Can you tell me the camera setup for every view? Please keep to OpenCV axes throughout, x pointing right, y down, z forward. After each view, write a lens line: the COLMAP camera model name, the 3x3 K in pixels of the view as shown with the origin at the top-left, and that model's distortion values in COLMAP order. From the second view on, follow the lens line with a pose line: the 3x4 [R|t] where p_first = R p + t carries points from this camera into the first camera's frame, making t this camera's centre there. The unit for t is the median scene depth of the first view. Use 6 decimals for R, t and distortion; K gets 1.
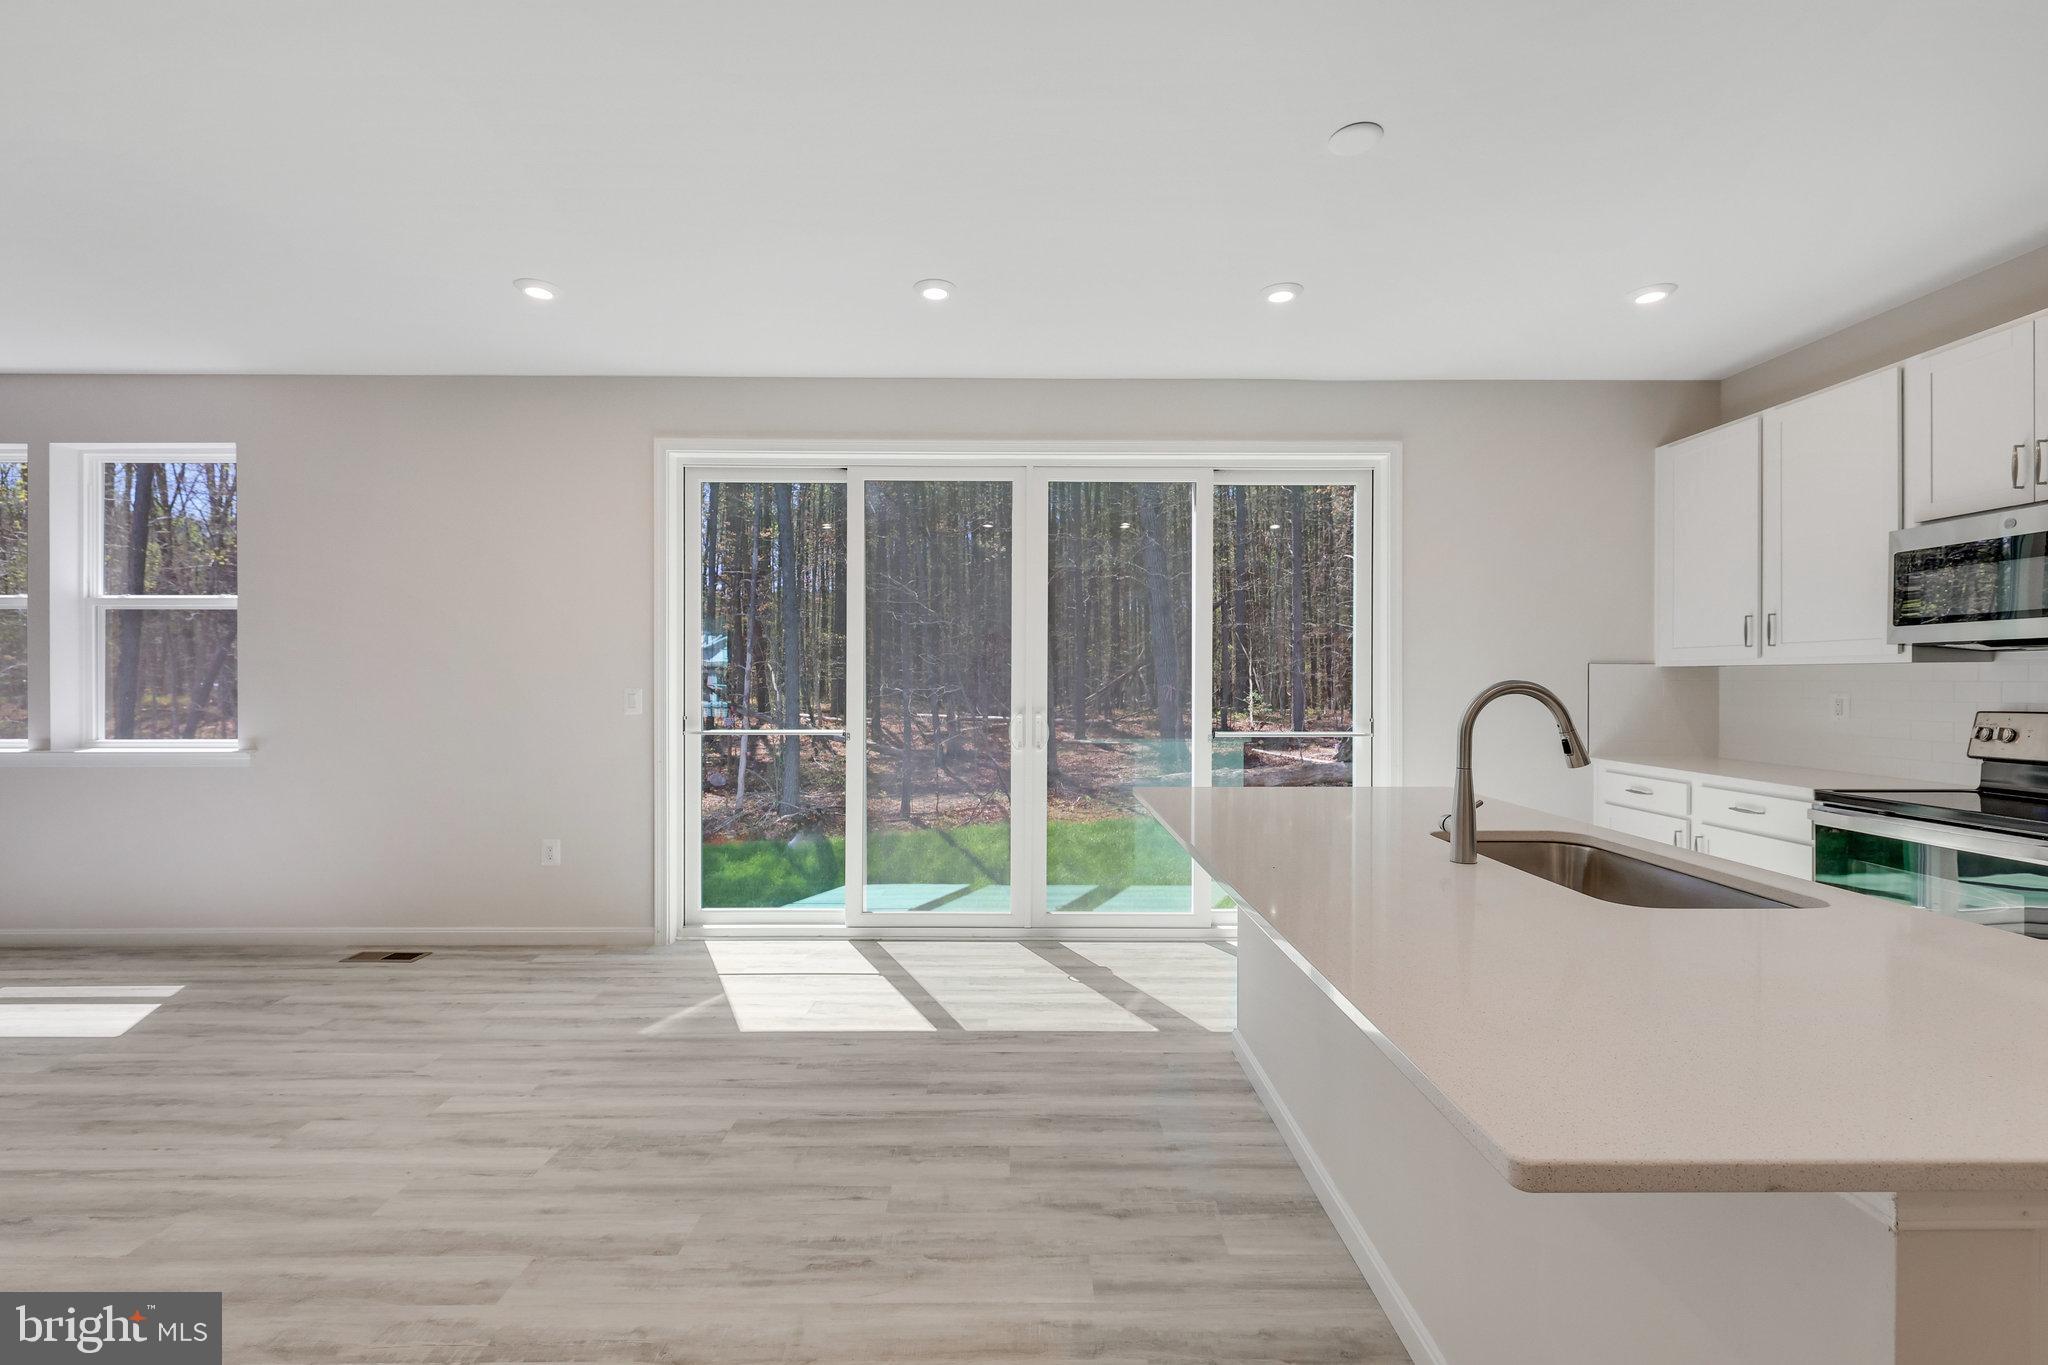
lens RADIAL K [[860.2, 0, 1026.8], [0, 860.2, 680.9], [0, 0, 1]] dist [-0.000336, 0.000006]
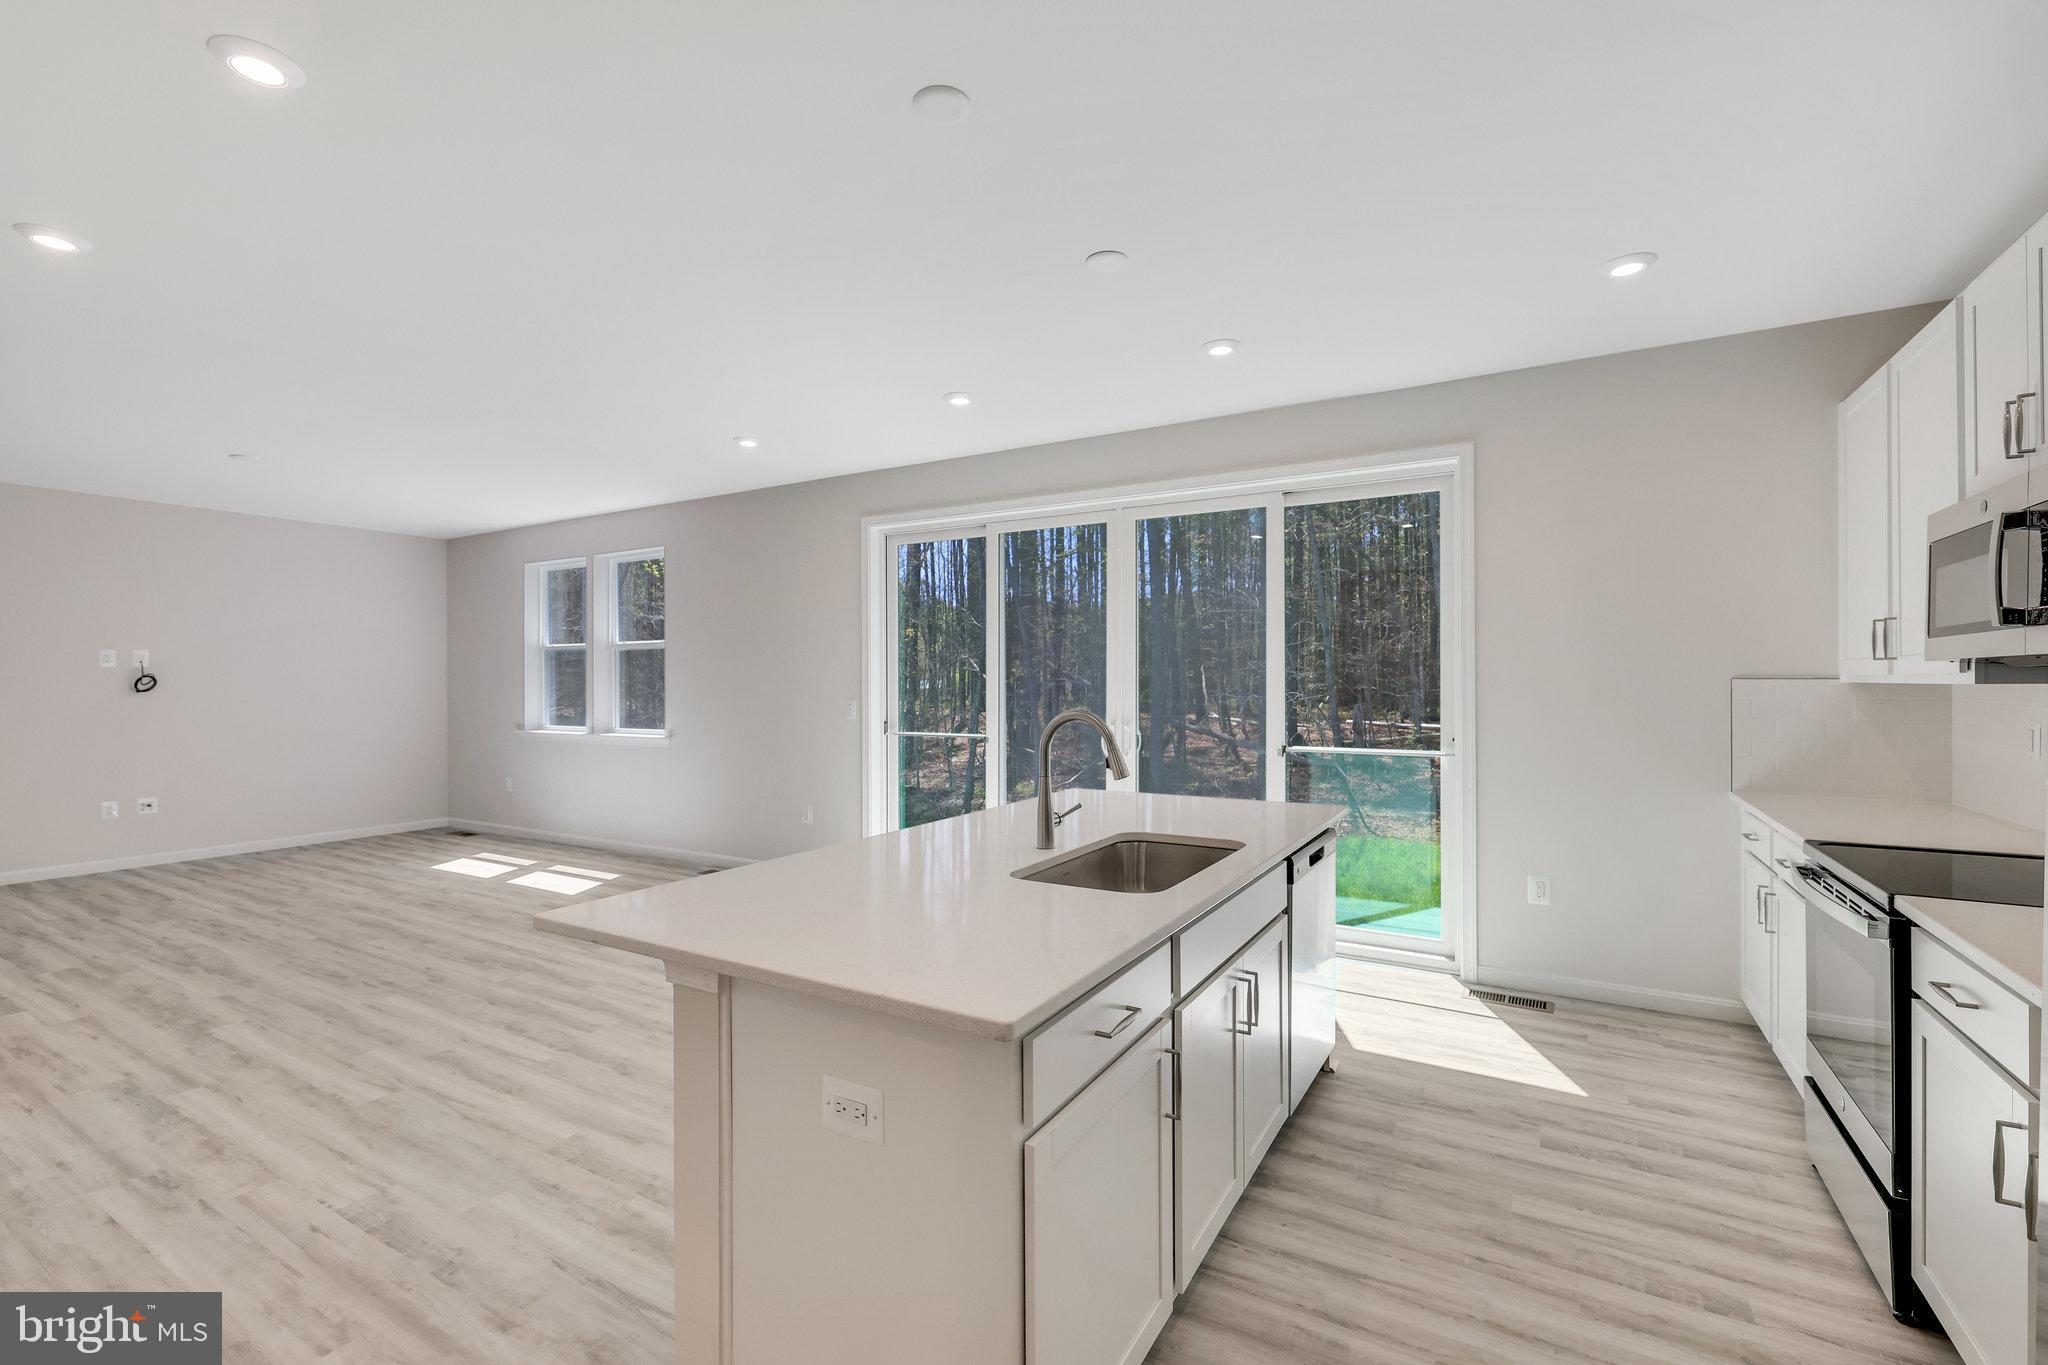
lens RADIAL K [[889.1, 0, 1025.3], [0, 889.1, 679.6], [0, 0, 1]] dist [-0.001125, 0.000442]
pose [[0.856706, -0.004461, -0.515786, 0.650125], [0.001720, 0.999982, -0.005793, -0.020033], [0.515803, 0.004076, 0.856698, -0.096641]]
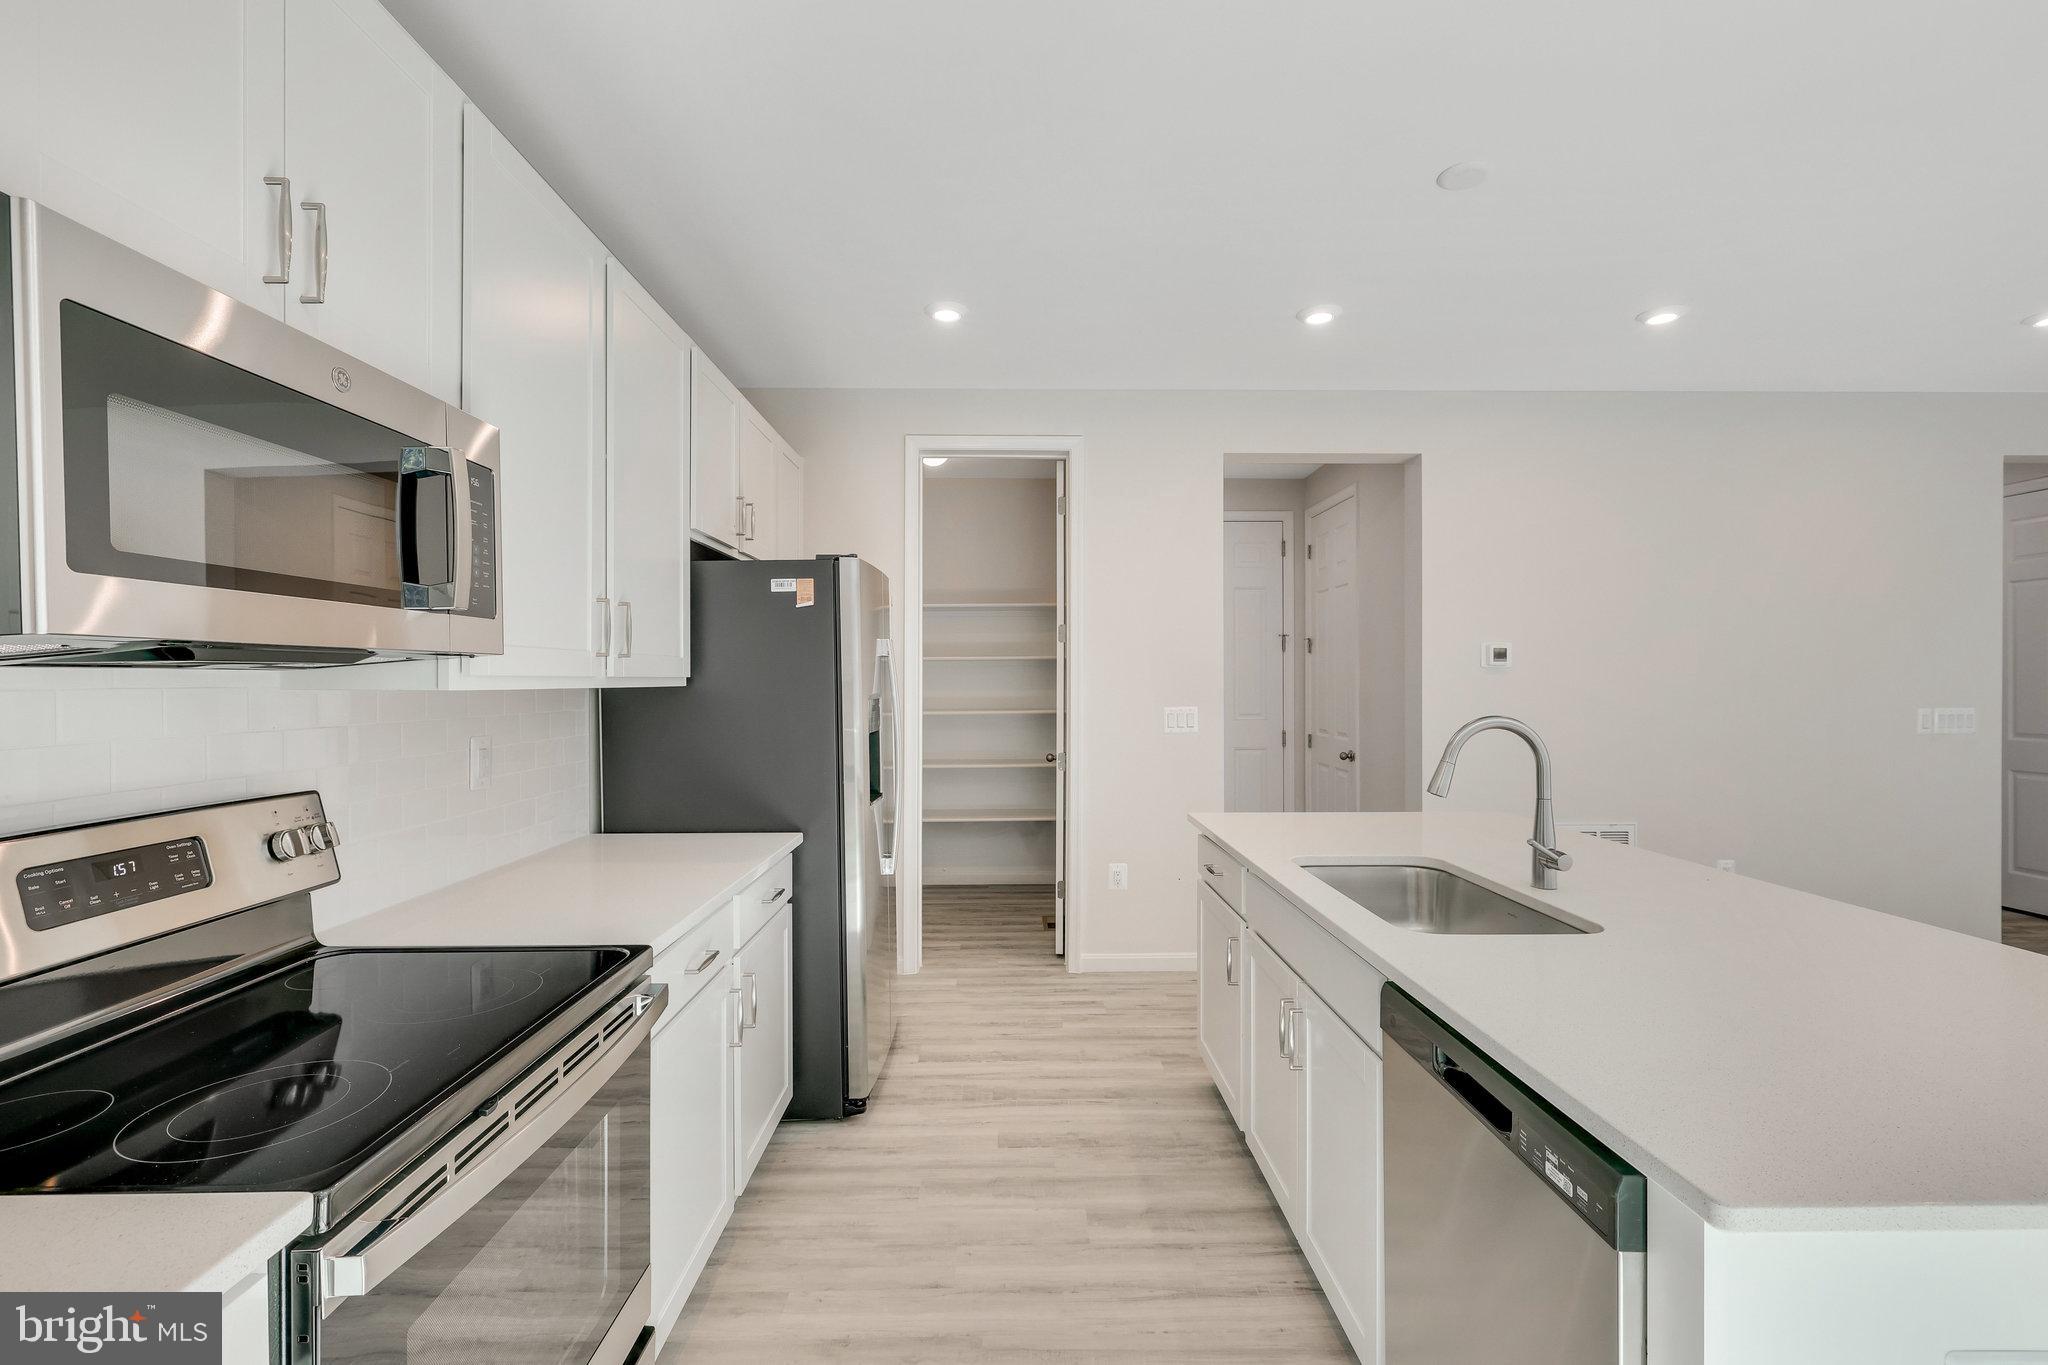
lens RADIAL K [[889.1, 0, 1025.3], [0, 889.1, 679.6], [0, 0, 1]] dist [-0.001125, 0.000442]
pose [[-0.999938, -0.001881, -0.011014, 0.638885], [-0.001925, 0.999990, 0.004004, -0.025922], [0.011006, 0.004025, -0.999931, 1.147911]]
